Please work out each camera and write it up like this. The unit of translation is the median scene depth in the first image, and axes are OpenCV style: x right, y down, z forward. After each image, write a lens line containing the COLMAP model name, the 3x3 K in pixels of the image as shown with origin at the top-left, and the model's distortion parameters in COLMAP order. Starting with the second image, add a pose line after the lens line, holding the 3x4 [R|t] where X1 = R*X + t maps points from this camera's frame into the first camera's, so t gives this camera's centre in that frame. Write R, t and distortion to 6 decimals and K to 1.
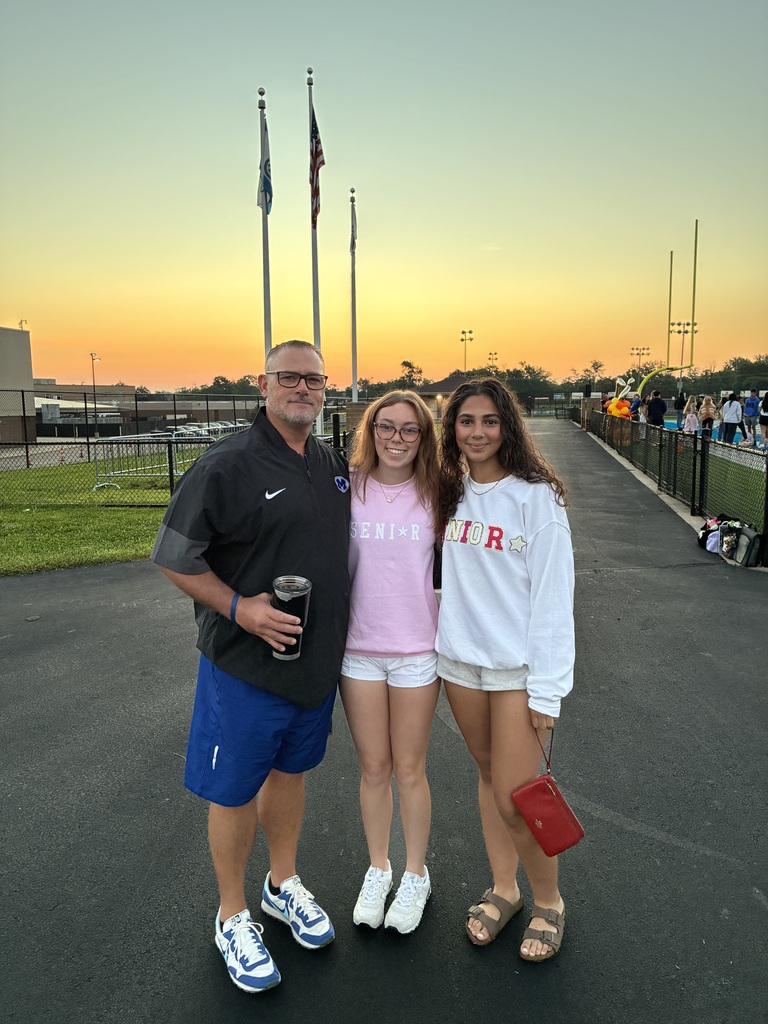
lens RADIAL K [[777.1, 0, 382.7], [0, 777.1, 507.5], [0, 0, 1]] dist [0.012846, -0.009371]
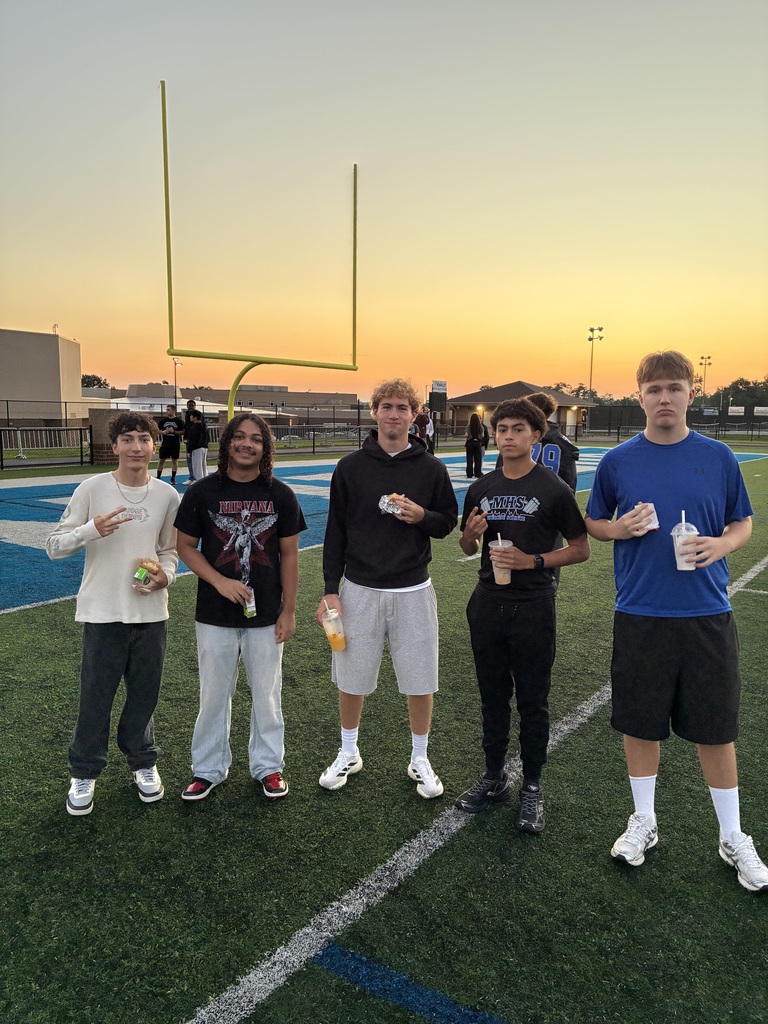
lens RADIAL K [[777.1, 0, 384.1], [0, 777.1, 511.0], [0, 0, 1]] dist [0.012846, -0.009371]
pose [[0.915077, 0.070656, -0.397042, 0.086756], [-0.073687, 0.997252, 0.007638, -0.009993], [0.396490, 0.022267, 0.917769, 0.063823]]
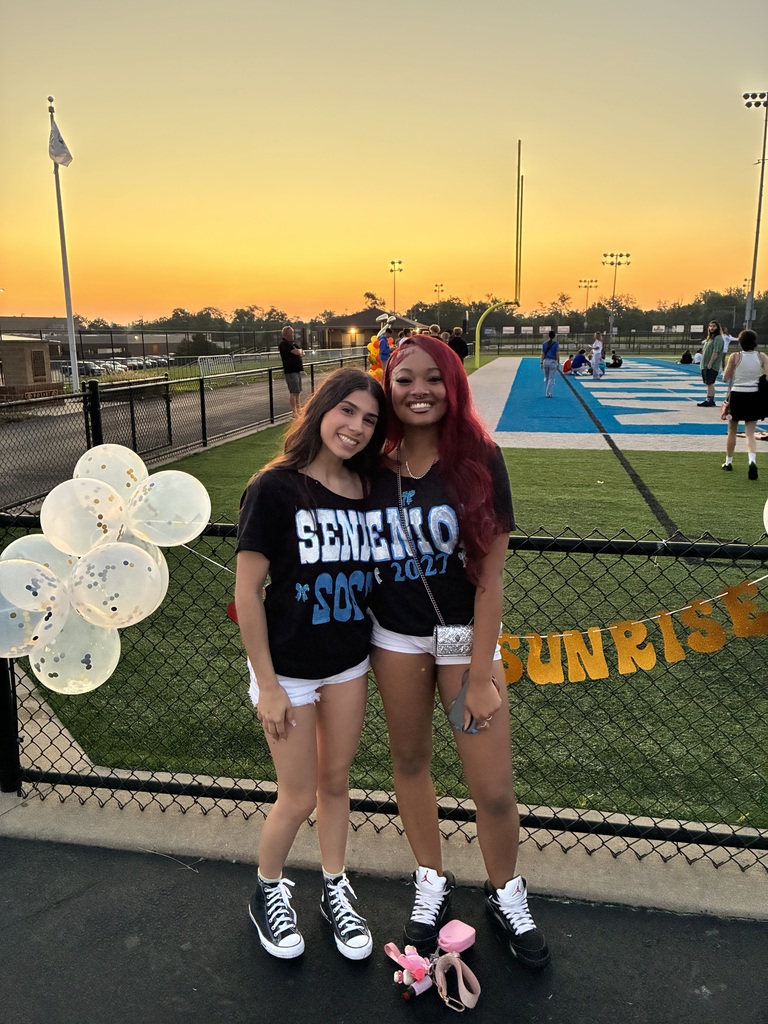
lens RADIAL K [[777.1, 0, 385.1], [0, 777.1, 516.7], [0, 0, 1]] dist [0.012846, -0.009371]
pose [[0.999612, -0.003782, 0.027613, 0.024058], [0.001155, 0.995519, 0.094553, -0.001231], [-0.027847, -0.094485, 0.995137, 0.004379]]
